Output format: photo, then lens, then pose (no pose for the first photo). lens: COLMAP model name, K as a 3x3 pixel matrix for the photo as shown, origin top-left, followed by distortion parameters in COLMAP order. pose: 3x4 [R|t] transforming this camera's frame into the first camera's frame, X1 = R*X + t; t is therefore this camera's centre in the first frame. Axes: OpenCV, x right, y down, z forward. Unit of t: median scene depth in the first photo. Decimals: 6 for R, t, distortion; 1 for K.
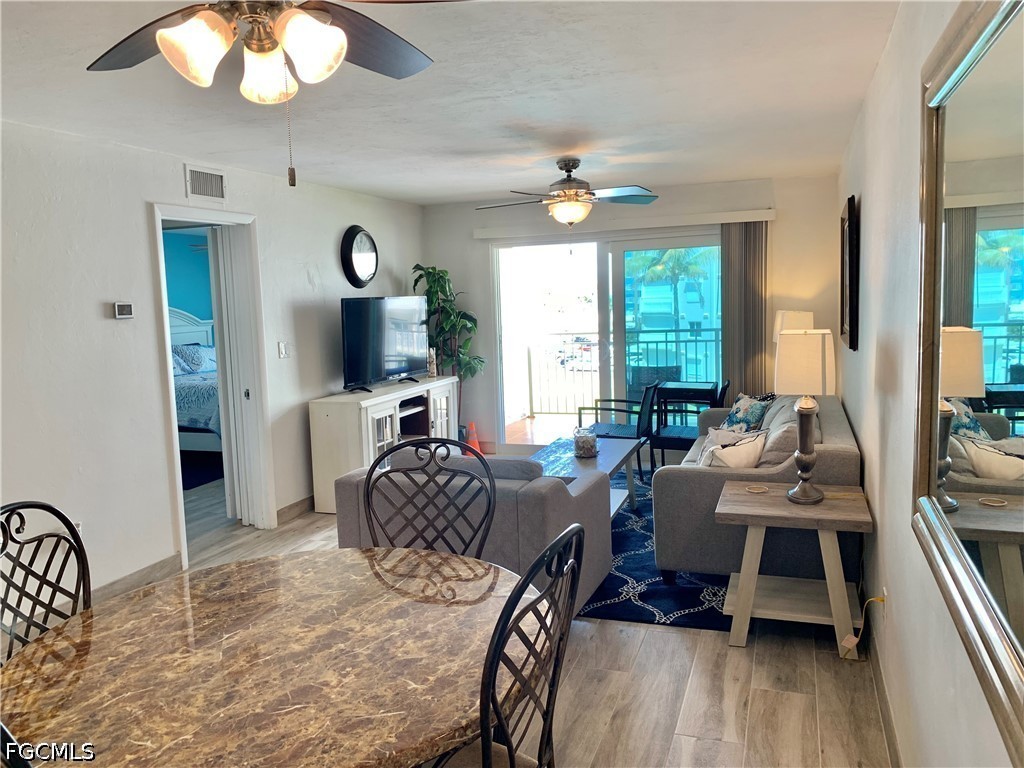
lens RADIAL K [[785.8, 0, 516.3], [0, 785.8, 381.6], [0, 0, 1]] dist [0.062028, -0.084873]
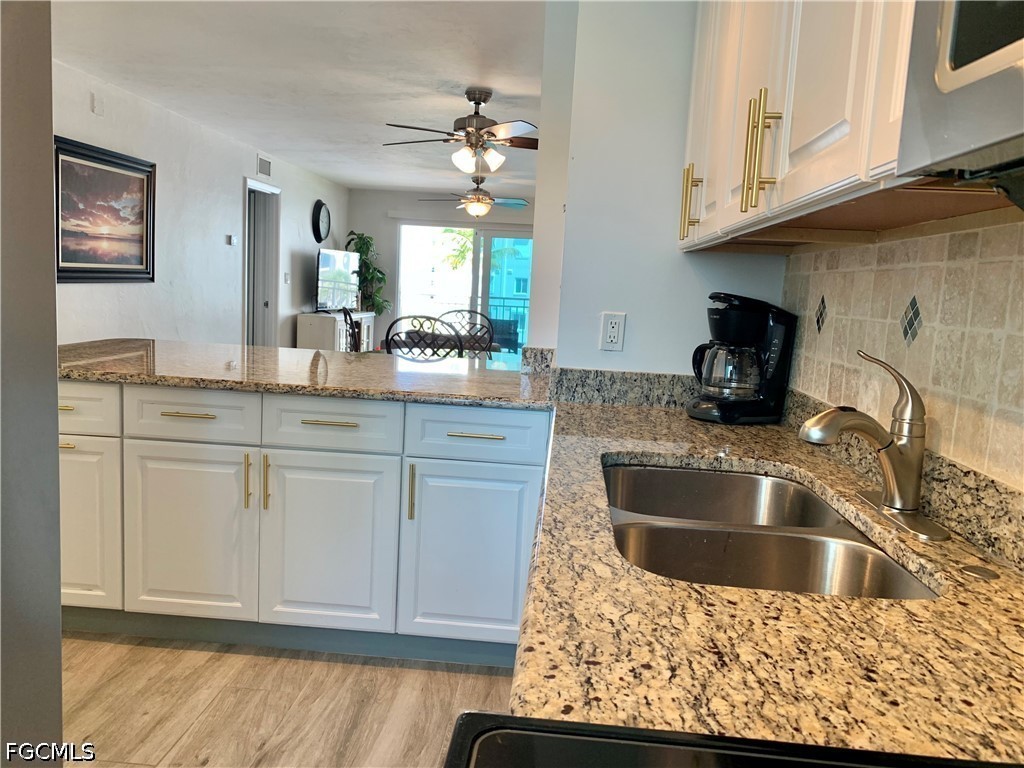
lens RADIAL K [[788.9, 0, 512.7], [0, 788.9, 401.0], [0, 0, 1]] dist [0.012662, 0.004692]
pose [[0.959635, 0.044618, 0.277685, -0.296681], [-0.054937, 0.998054, 0.029490, 0.130683], [-0.275829, -0.043555, 0.960219, -0.612705]]
